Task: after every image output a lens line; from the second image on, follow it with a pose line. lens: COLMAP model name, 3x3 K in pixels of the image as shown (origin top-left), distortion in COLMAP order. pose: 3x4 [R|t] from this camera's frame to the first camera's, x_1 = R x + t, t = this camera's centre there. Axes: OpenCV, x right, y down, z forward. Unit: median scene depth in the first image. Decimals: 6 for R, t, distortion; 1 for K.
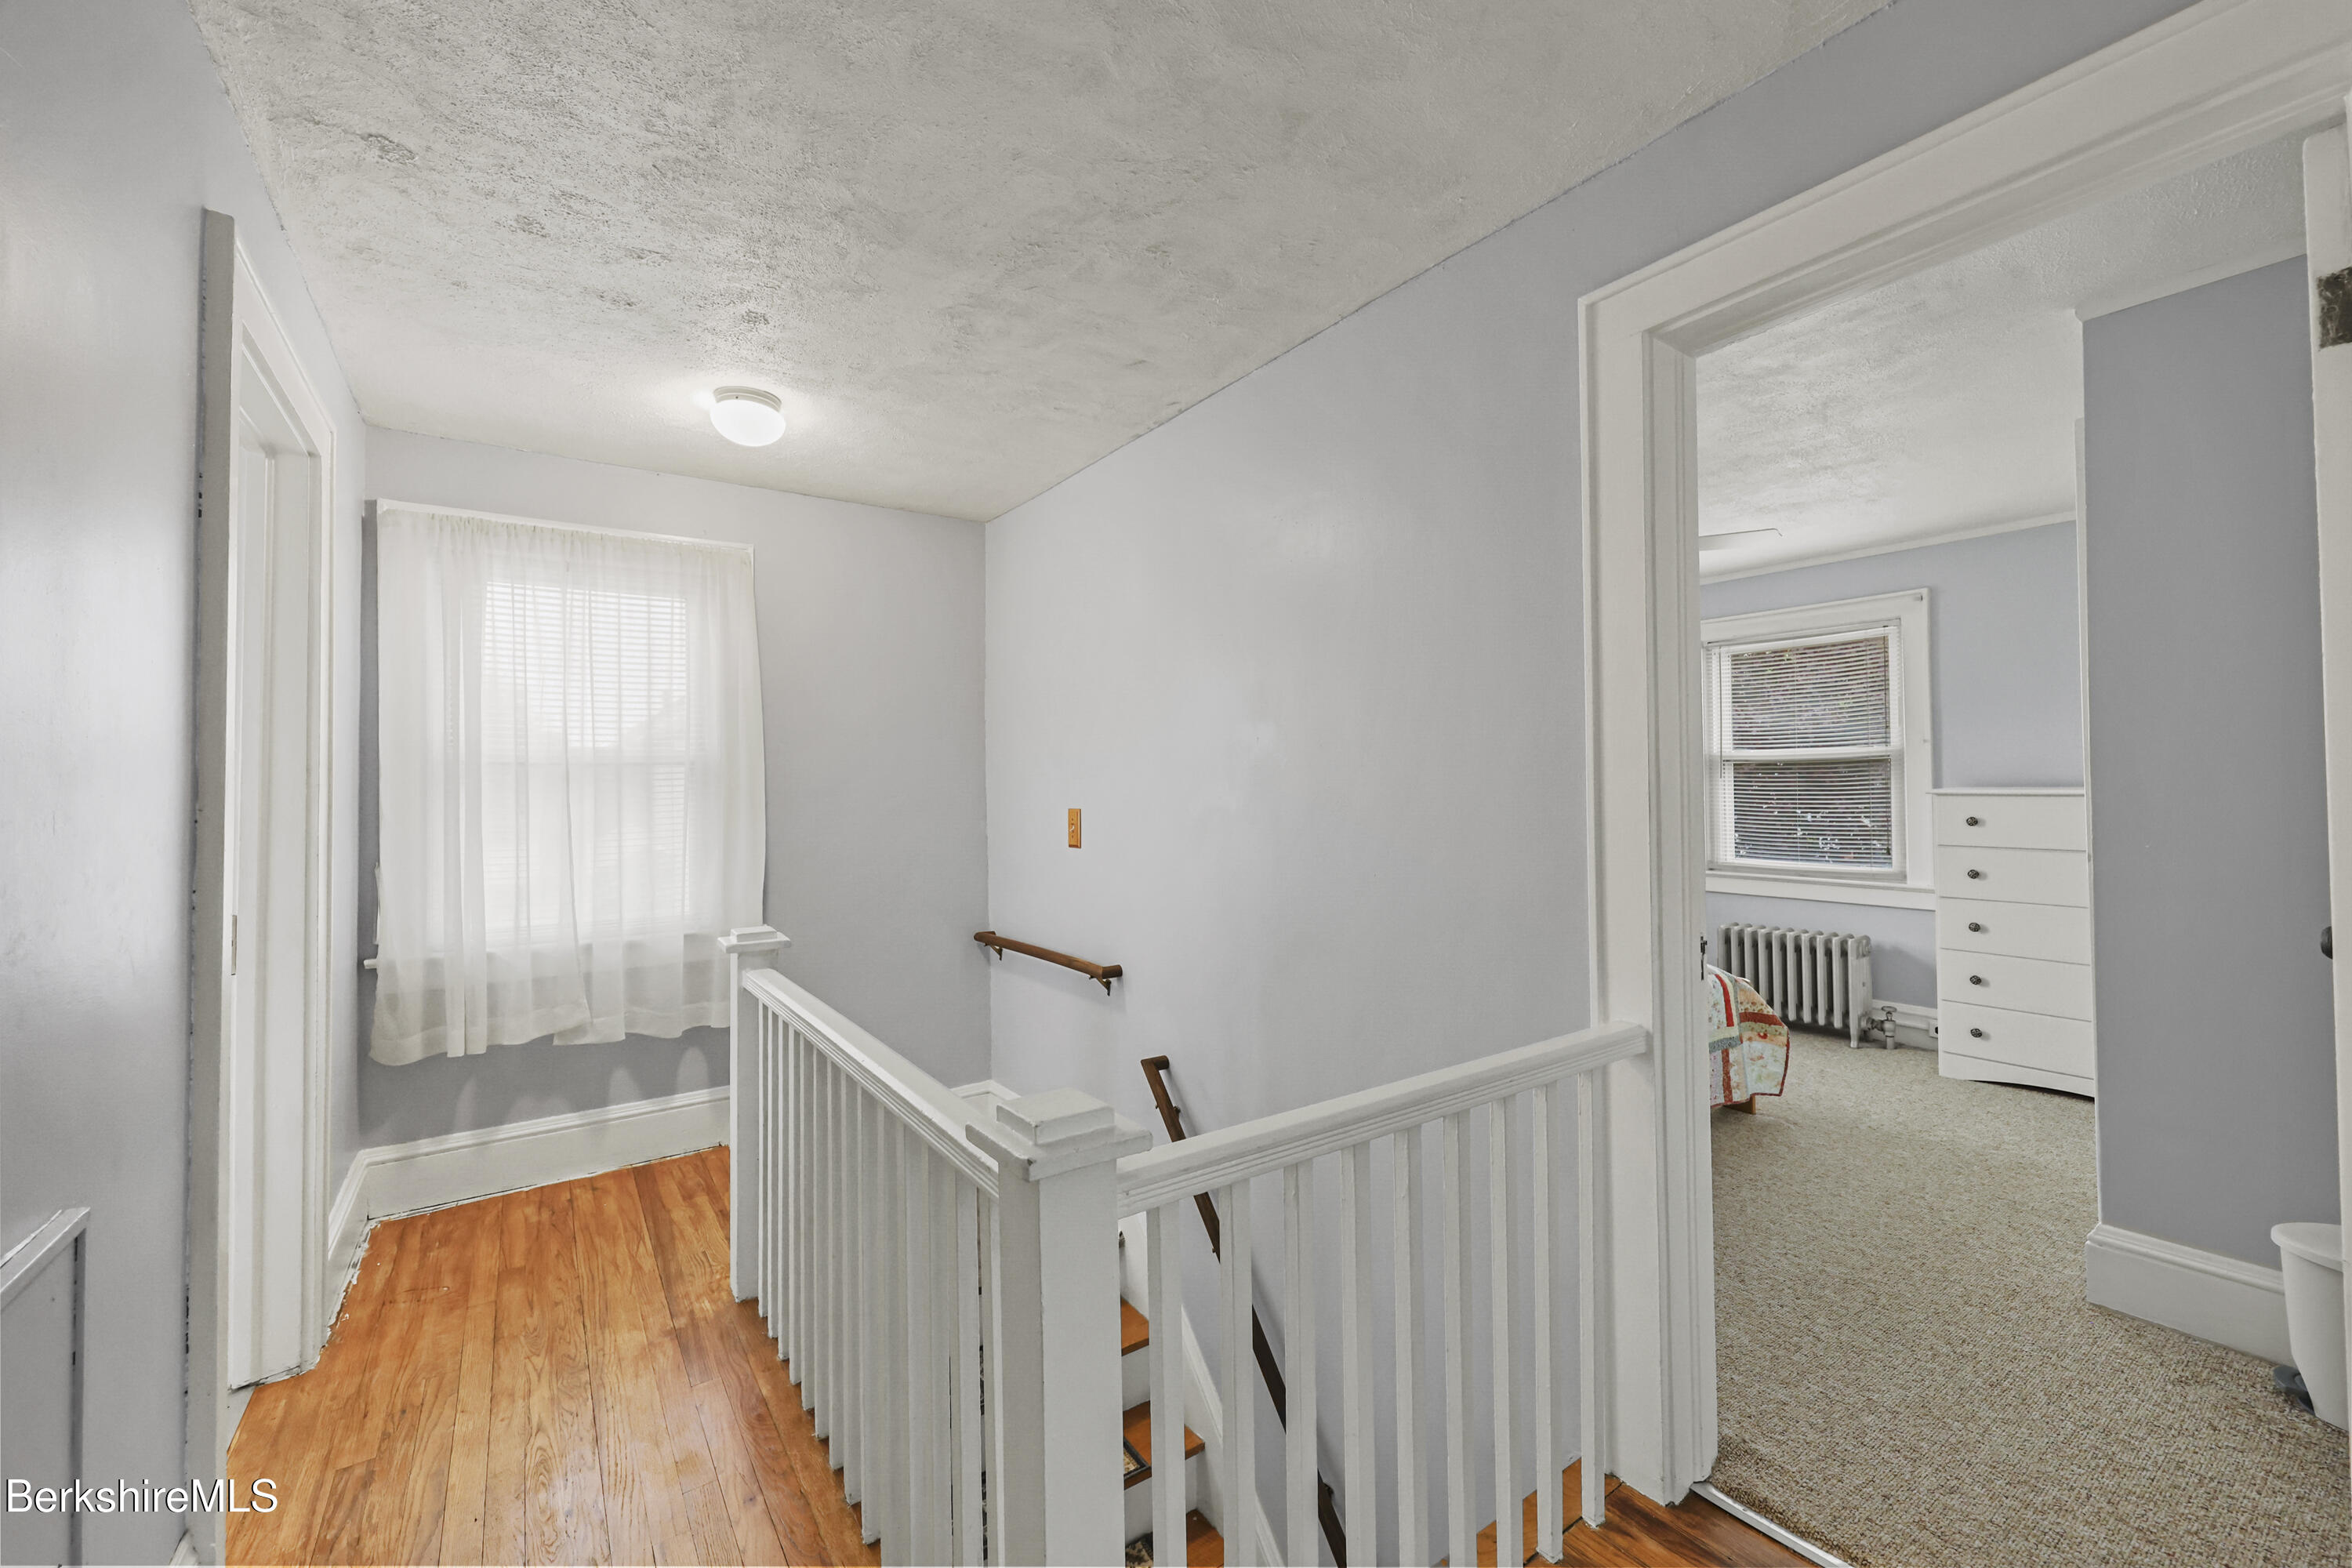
lens RADIAL K [[941.7, 0, 1186.5], [0, 941.7, 784.5], [0, 0, 1]] dist [-0.001831, -0.000107]
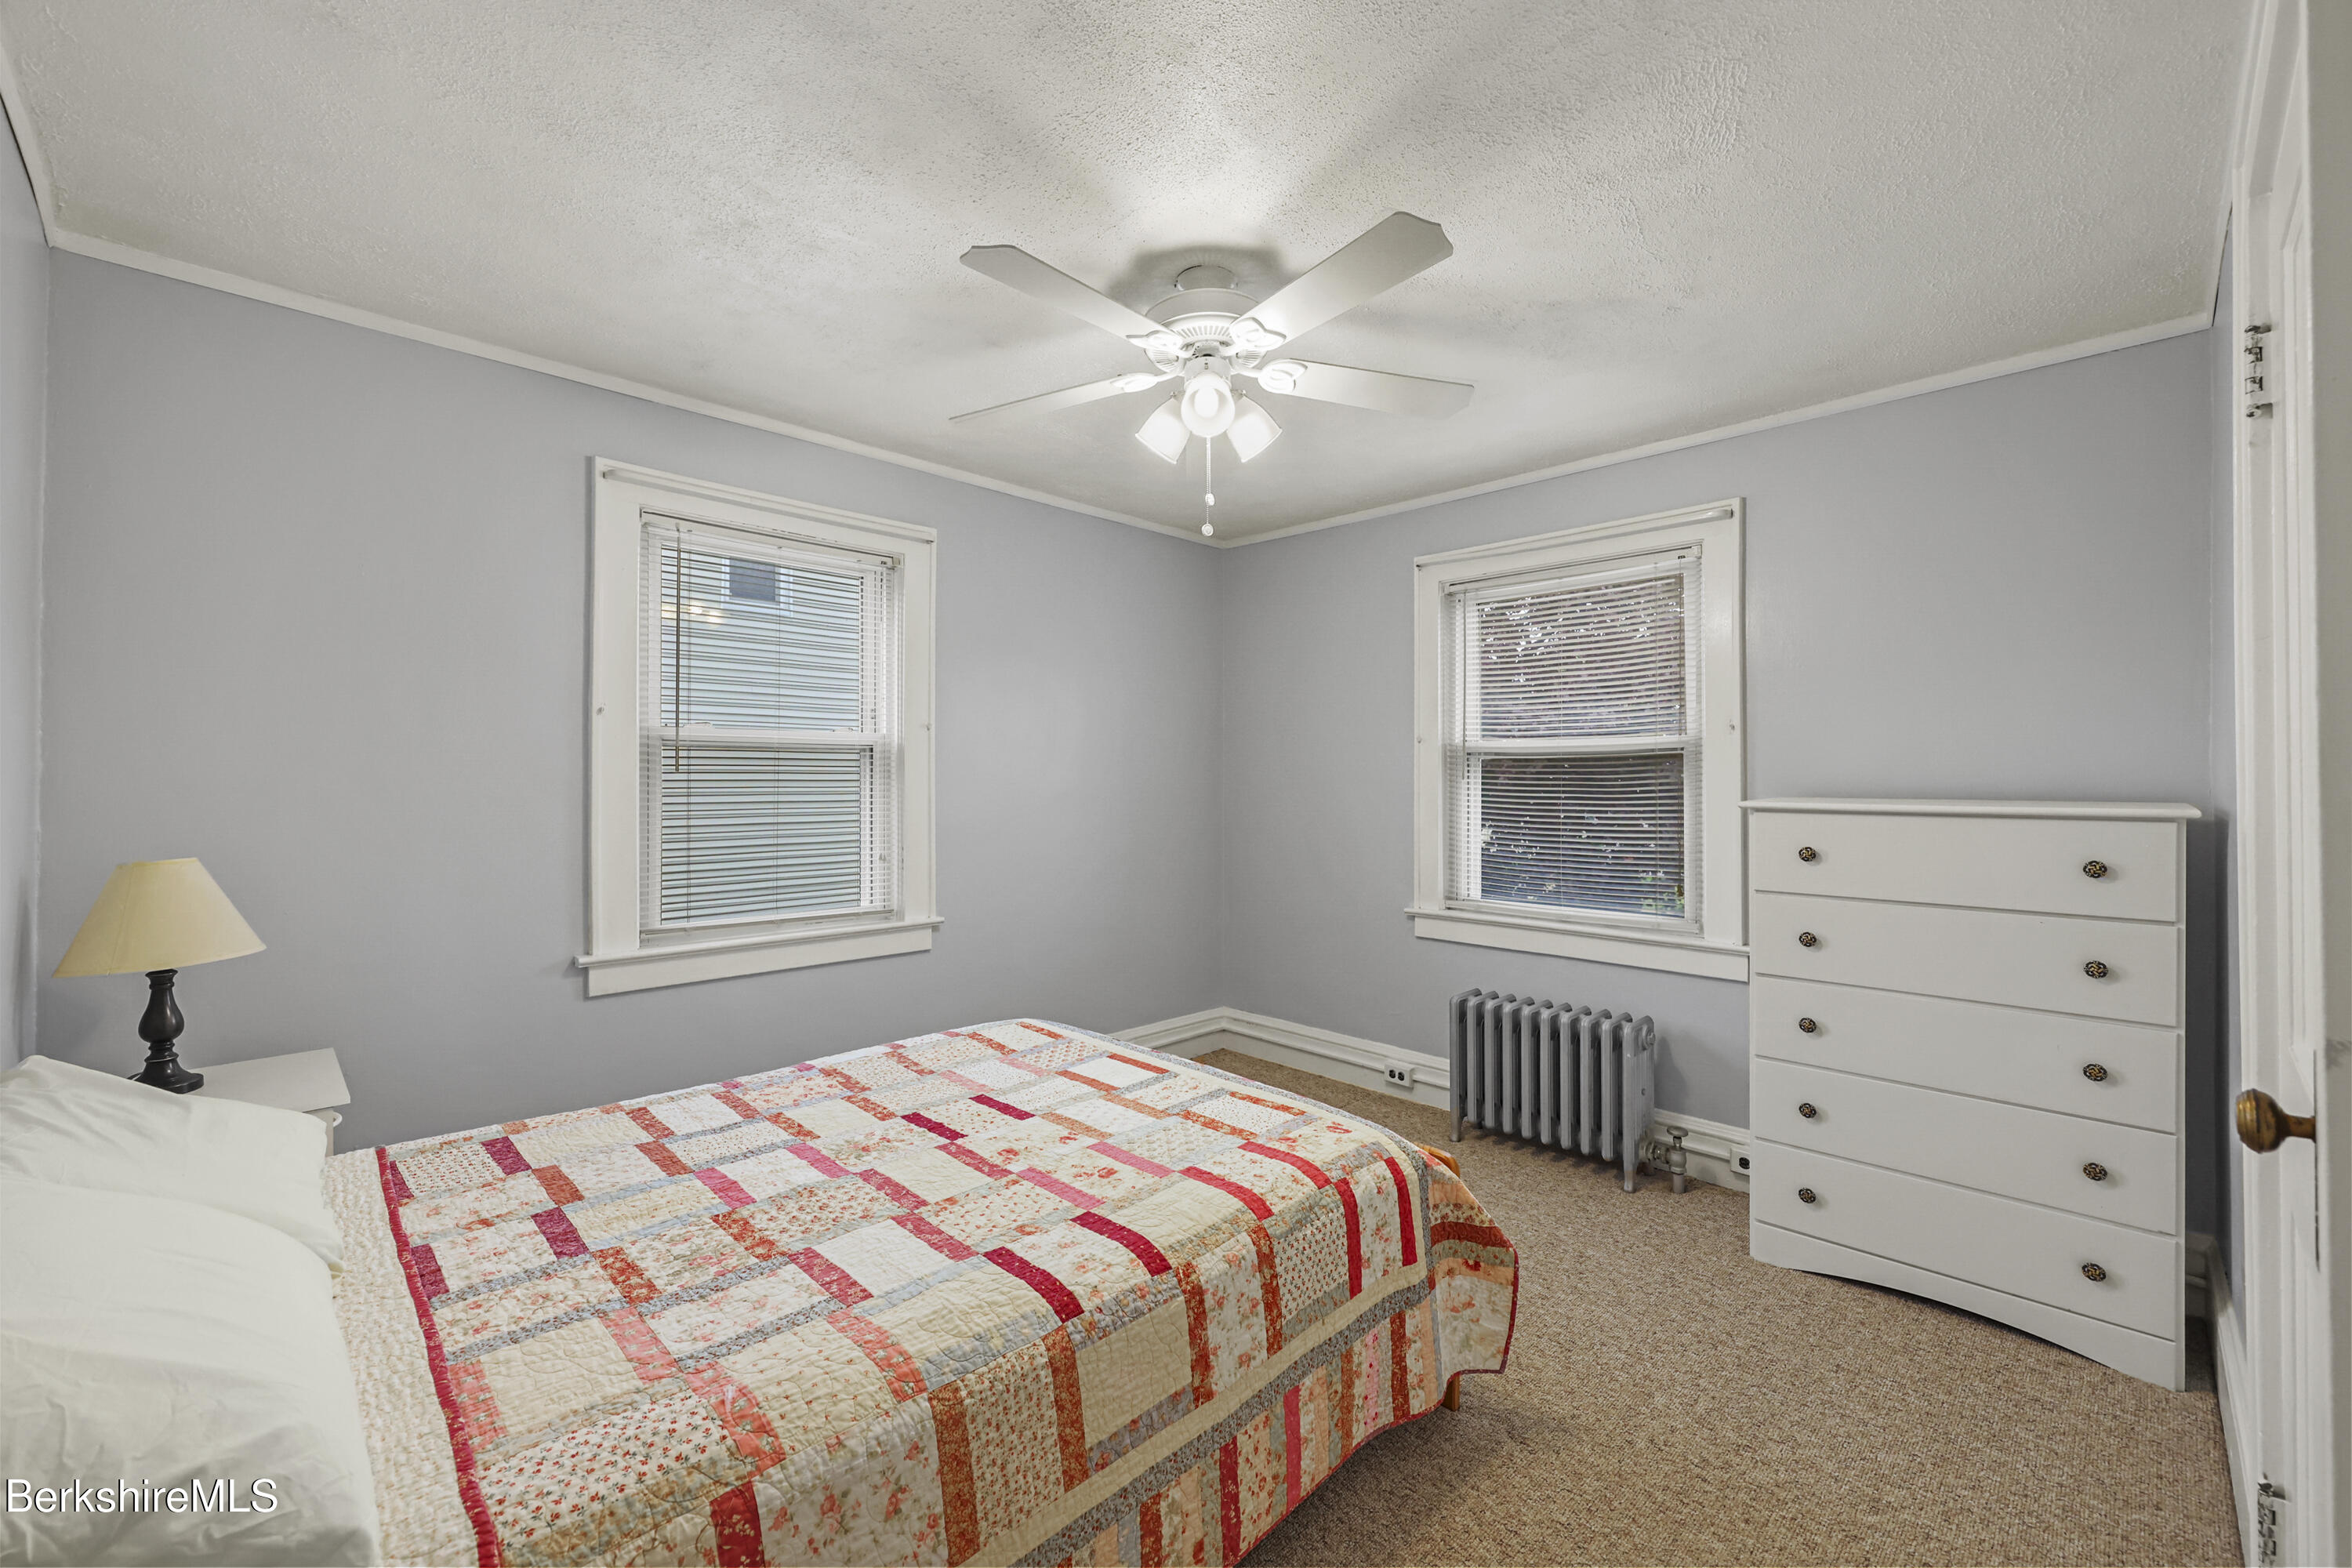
lens RADIAL K [[941.7, 0, 1163.9], [0, 941.7, 783.9], [0, 0, 1]] dist [-0.001831, -0.000107]
pose [[0.988064, 0.010757, 0.153665, 0.282741], [-0.011786, 0.999914, 0.005782, -0.005427], [-0.153590, -0.007524, 0.988106, 0.400026]]
